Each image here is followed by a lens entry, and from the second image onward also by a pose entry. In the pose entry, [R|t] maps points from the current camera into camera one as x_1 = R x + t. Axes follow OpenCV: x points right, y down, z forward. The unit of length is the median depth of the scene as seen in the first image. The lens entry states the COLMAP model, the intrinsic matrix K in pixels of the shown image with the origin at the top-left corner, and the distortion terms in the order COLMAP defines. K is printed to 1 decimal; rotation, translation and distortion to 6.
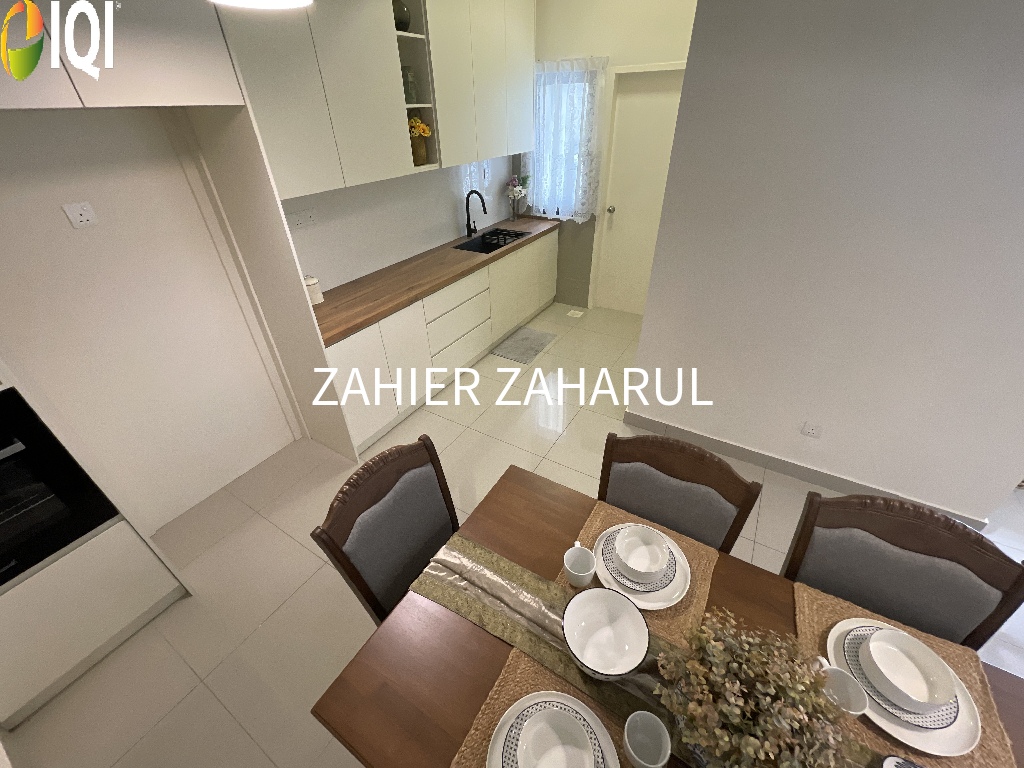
lens RADIAL K [[415.0, 0, 506.4], [0, 415.0, 385.0], [0, 0, 1]] dist [-0.000853, 0.000477]
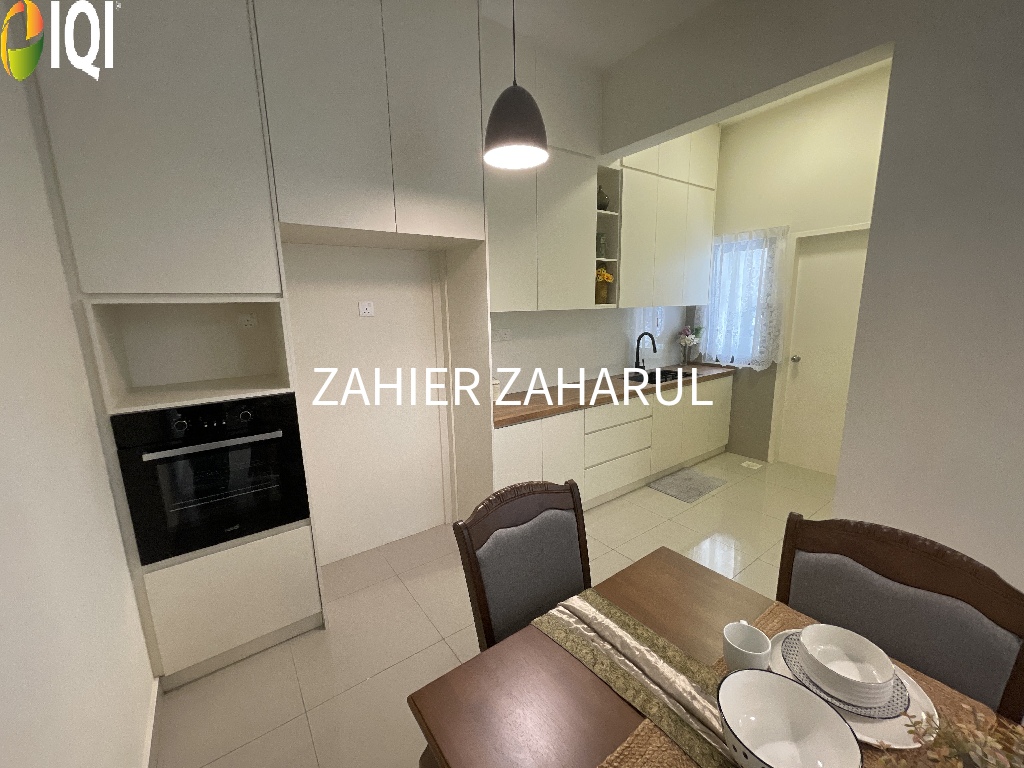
lens RADIAL K [[415.0, 0, 506.4], [0, 415.0, 385.0], [0, 0, 1]] dist [-0.000853, 0.000477]
pose [[0.922342, 0.076079, -0.378811, 0.007179], [-0.217728, 0.912275, -0.346913, 0.122409], [0.319187, 0.402450, 0.857994, 0.000926]]
